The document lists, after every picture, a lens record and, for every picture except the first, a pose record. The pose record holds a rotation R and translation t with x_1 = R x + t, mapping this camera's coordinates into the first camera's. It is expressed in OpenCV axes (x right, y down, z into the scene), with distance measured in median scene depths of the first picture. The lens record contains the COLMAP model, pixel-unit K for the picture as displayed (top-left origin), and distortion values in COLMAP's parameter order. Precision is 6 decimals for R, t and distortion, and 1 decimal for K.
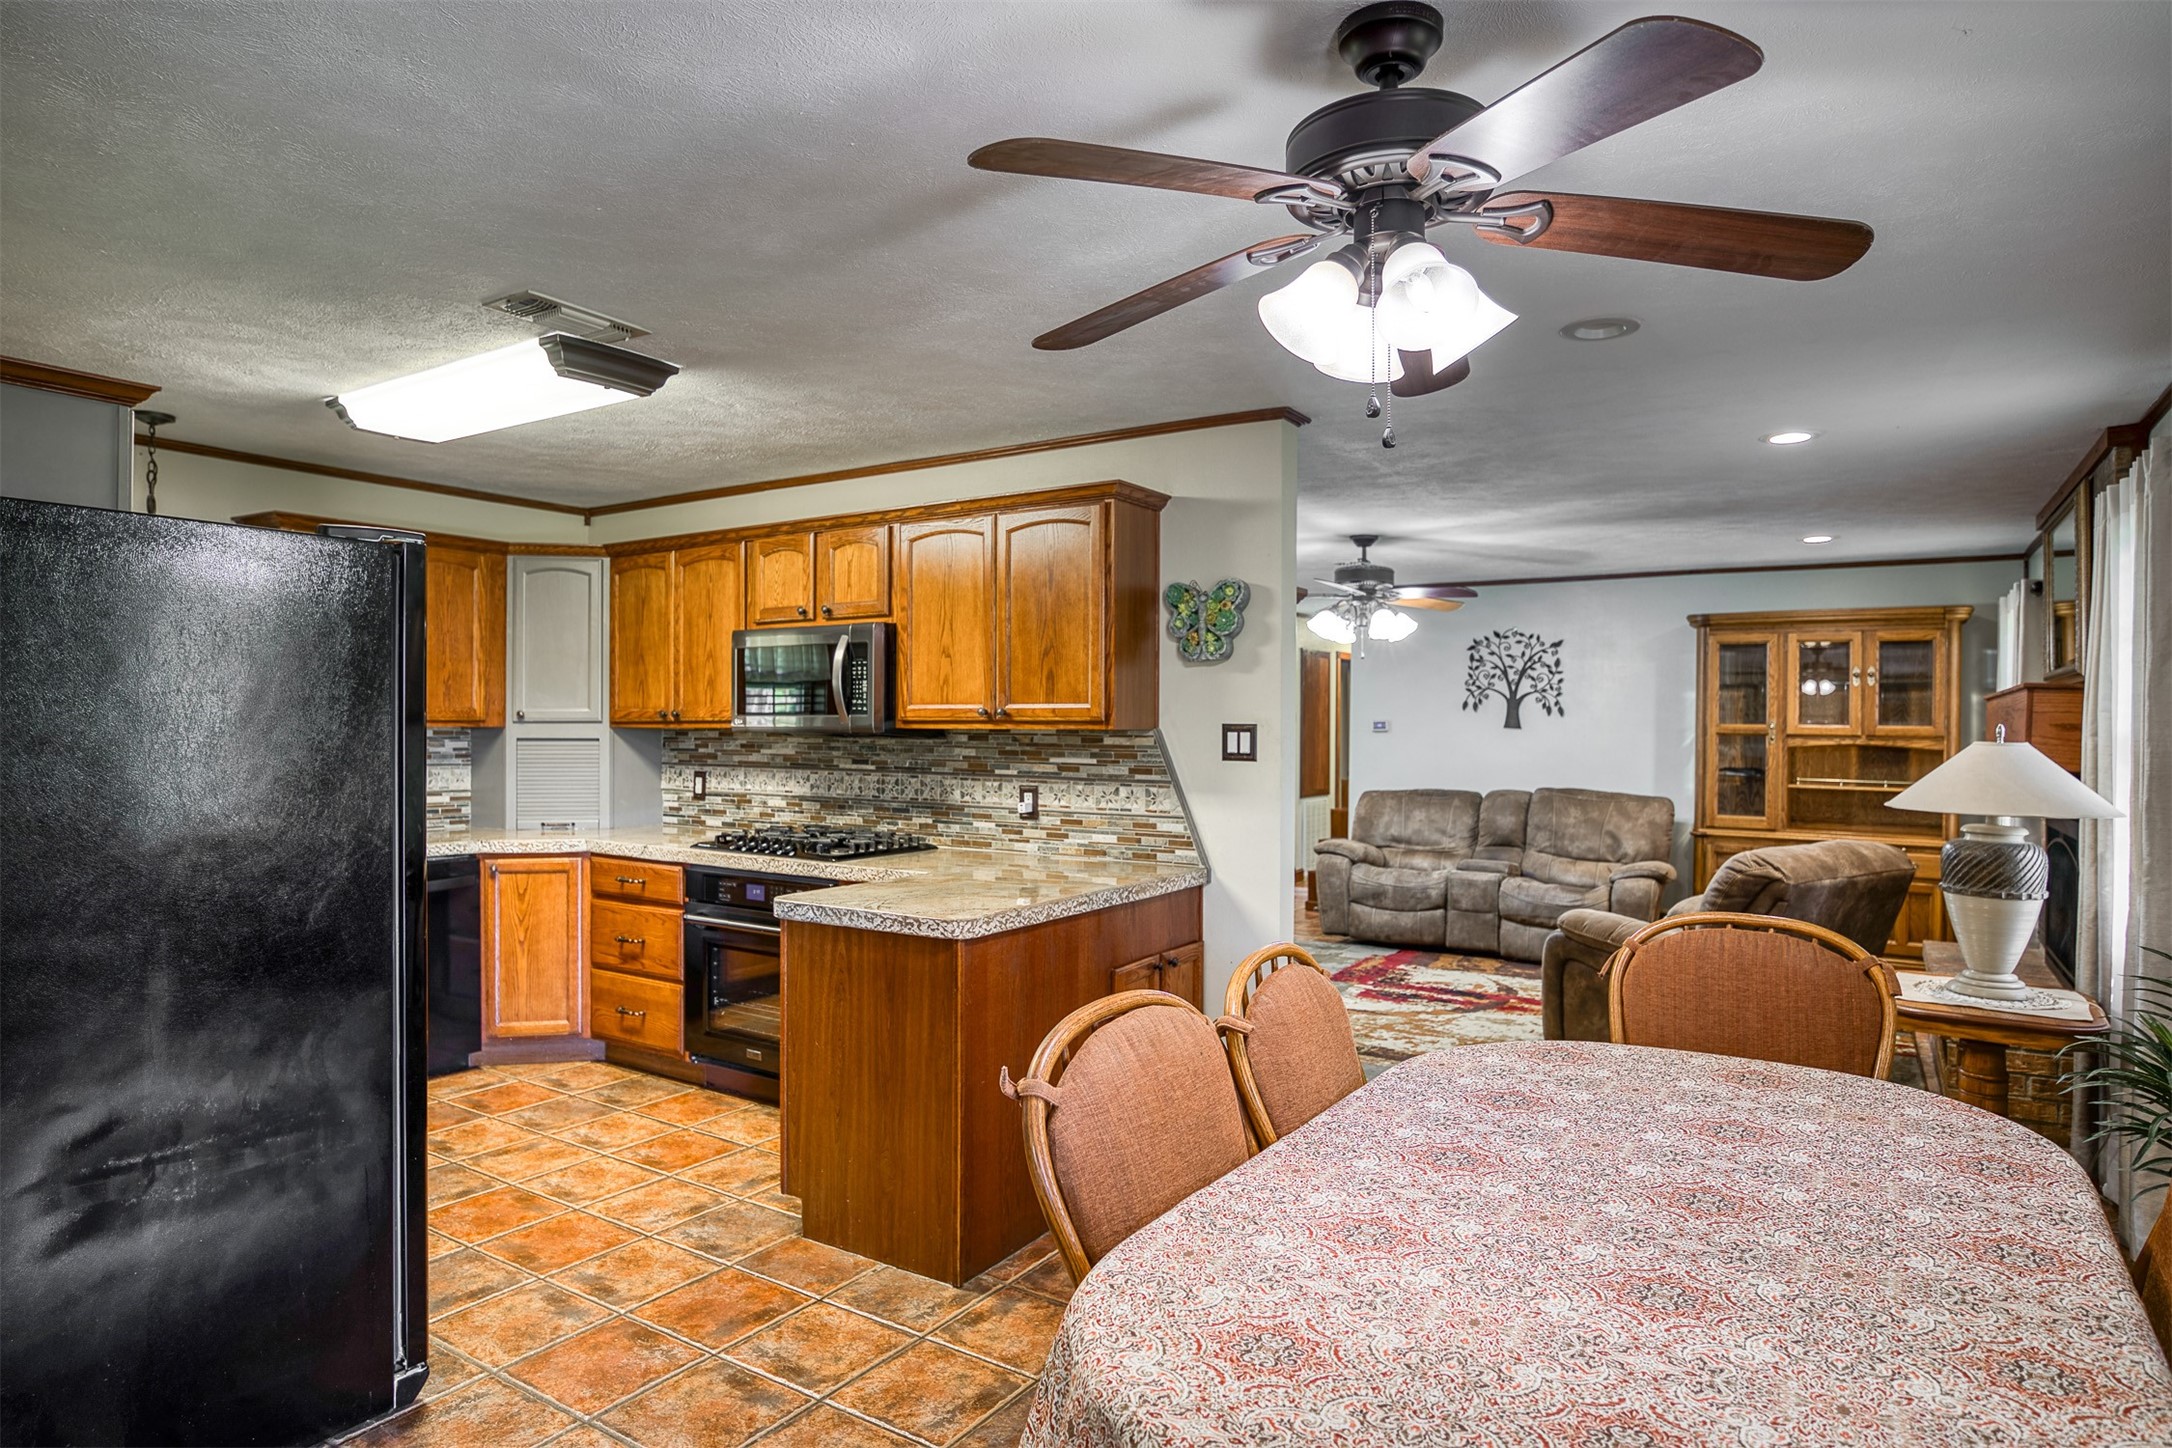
lens RADIAL K [[1232.8, 0, 1089.4], [0, 1232.8, 726.5], [0, 0, 1]] dist [-0.041304, 0.014935]
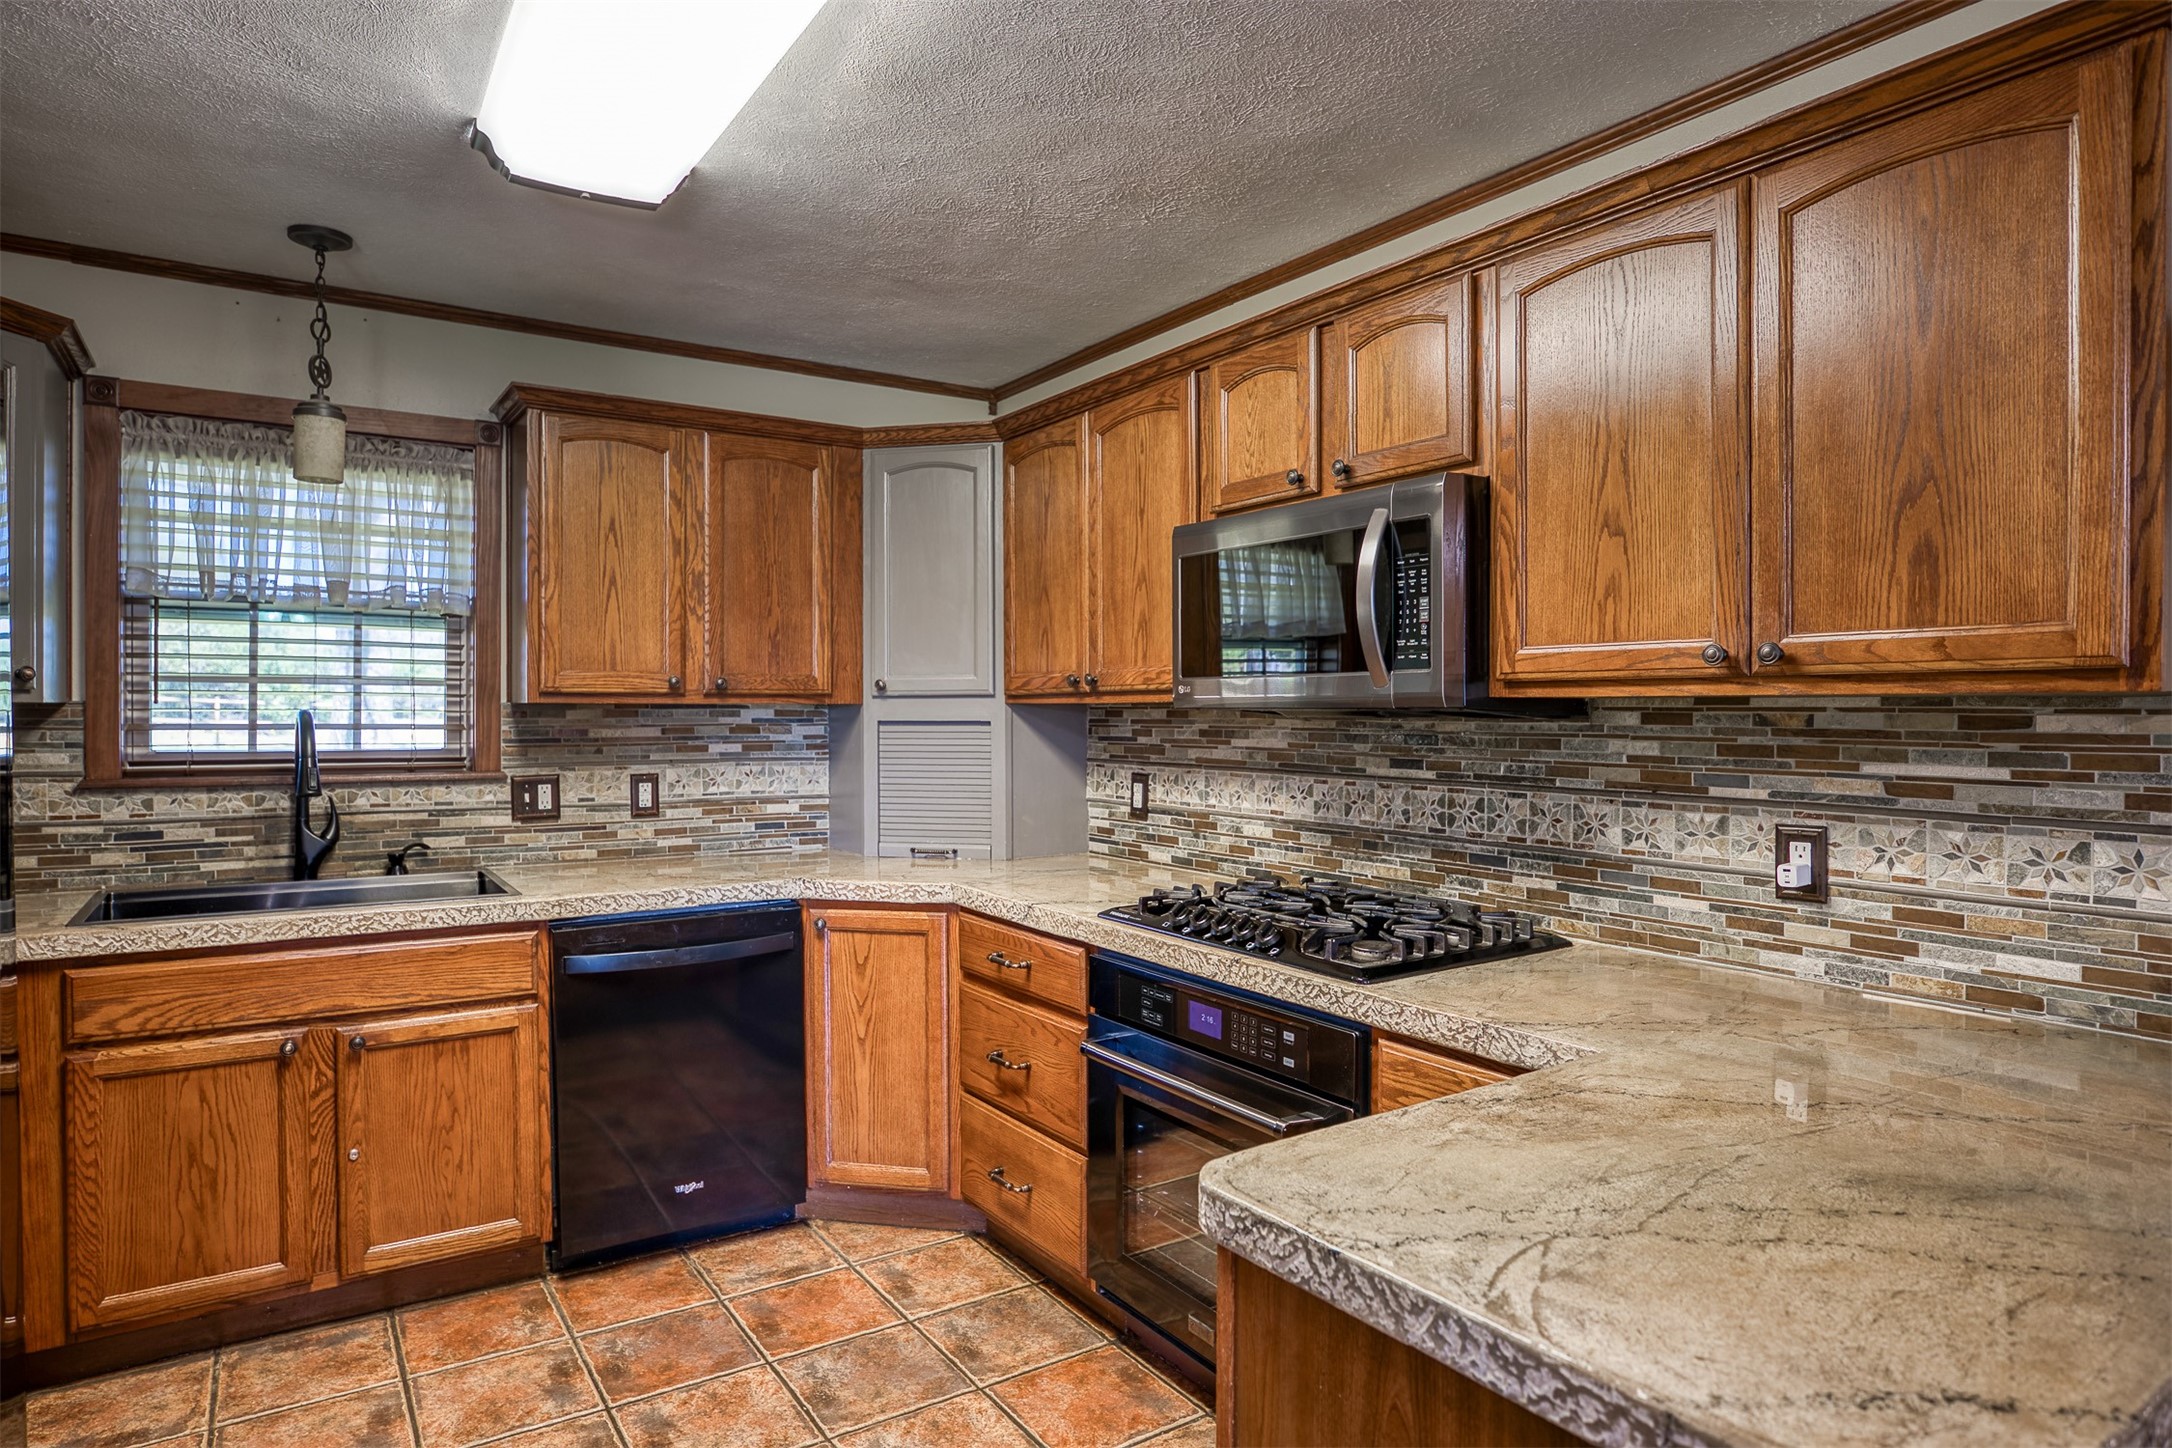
lens RADIAL K [[1232.8, 0, 1075.3], [0, 1232.8, 727.0], [0, 0, 1]] dist [-0.041304, 0.014935]
pose [[0.913253, 0.000428, -0.407393, -0.105430], [0.004506, 0.999928, 0.011153, 0.006471], [0.407369, -0.012022, 0.913185, 0.479864]]
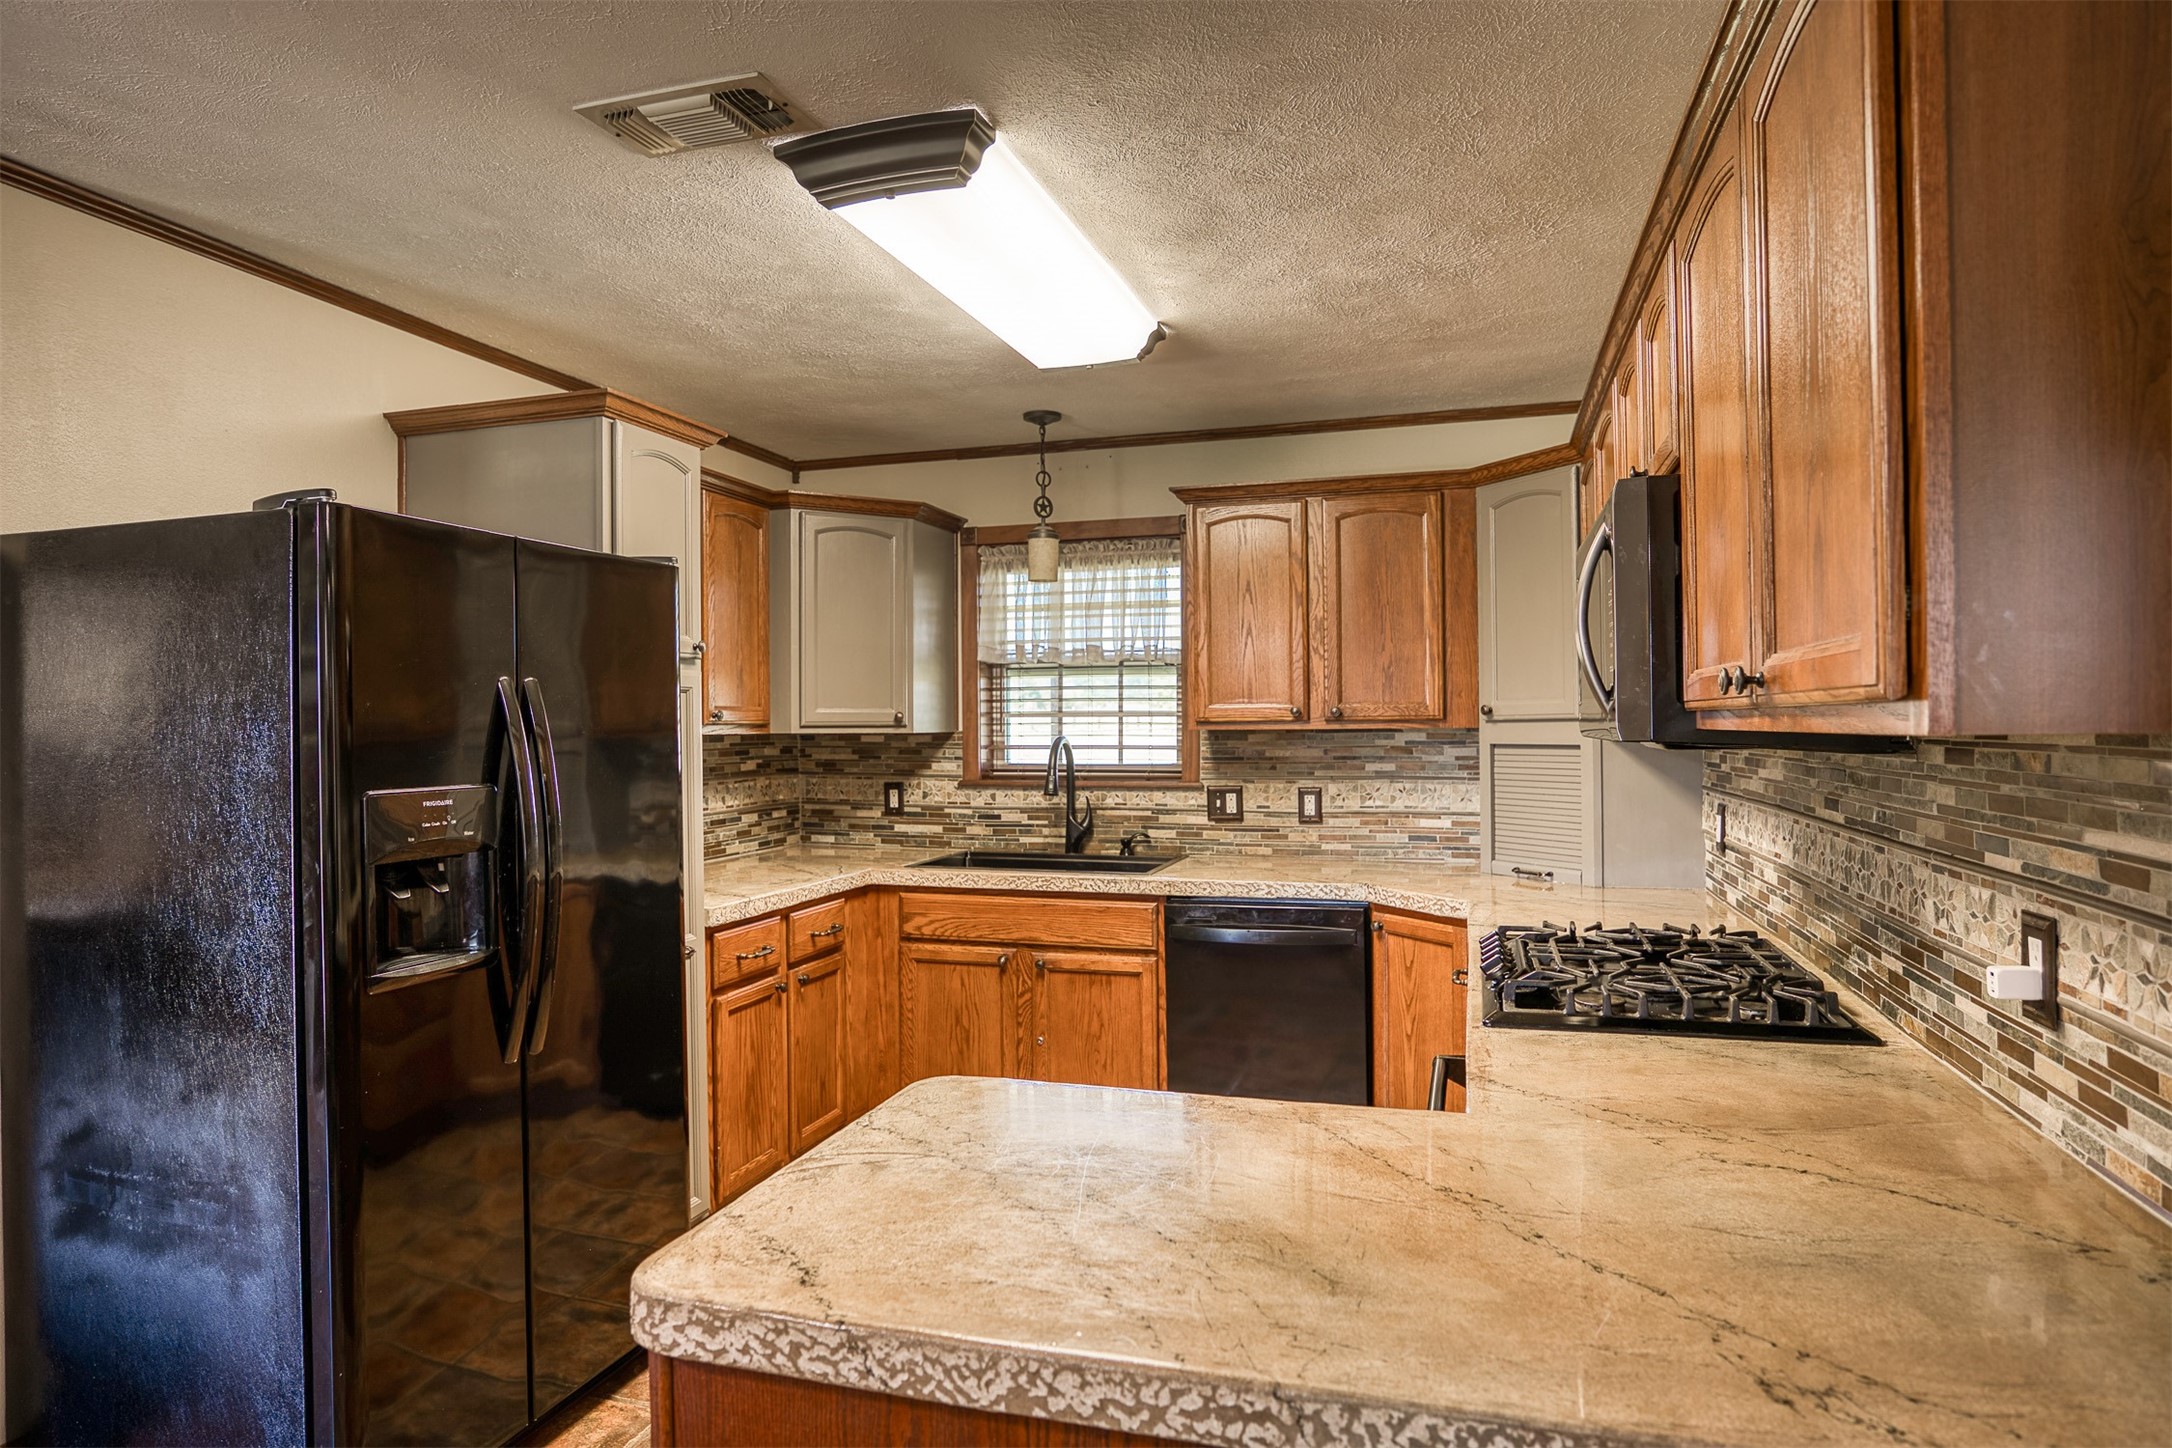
lens RADIAL K [[1232.8, 0, 1098.6], [0, 1232.8, 724.8], [0, 0, 1]] dist [-0.041304, 0.014935]
pose [[0.263387, -0.008046, -0.964657, 0.173878], [0.010476, 0.999930, -0.005480, -0.000058], [0.964633, -0.008663, 0.263453, 0.671114]]
